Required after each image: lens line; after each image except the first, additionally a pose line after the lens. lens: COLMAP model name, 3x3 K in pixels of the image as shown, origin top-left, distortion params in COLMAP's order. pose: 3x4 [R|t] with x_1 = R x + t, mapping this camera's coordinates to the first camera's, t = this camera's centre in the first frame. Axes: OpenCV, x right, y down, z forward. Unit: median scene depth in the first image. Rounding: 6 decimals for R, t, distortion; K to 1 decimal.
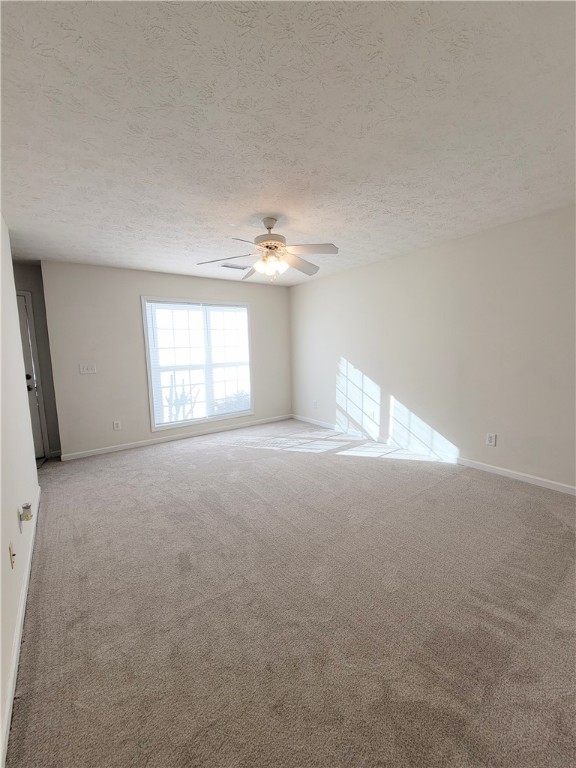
lens RADIAL K [[309.6, 0, 291.5], [0, 309.6, 388.4], [0, 0, 1]] dist [-0.000245, 0.000031]
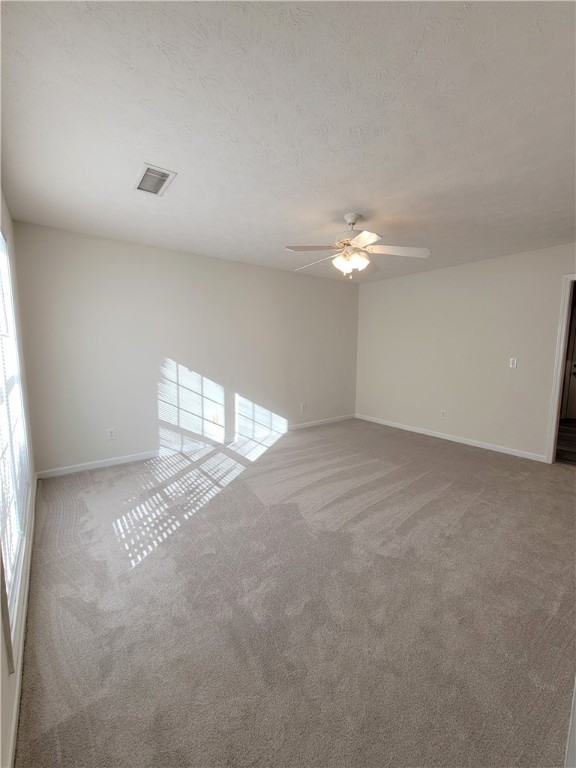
lens RADIAL K [[309.6, 0, 291.0], [0, 309.6, 380.9], [0, 0, 1]] dist [-0.000245, 0.000031]
pose [[-0.010644, -0.081383, 0.996626, -0.676268], [0.123766, 0.988911, 0.082074, -0.077130], [-0.992254, 0.124222, -0.000454, 0.761649]]
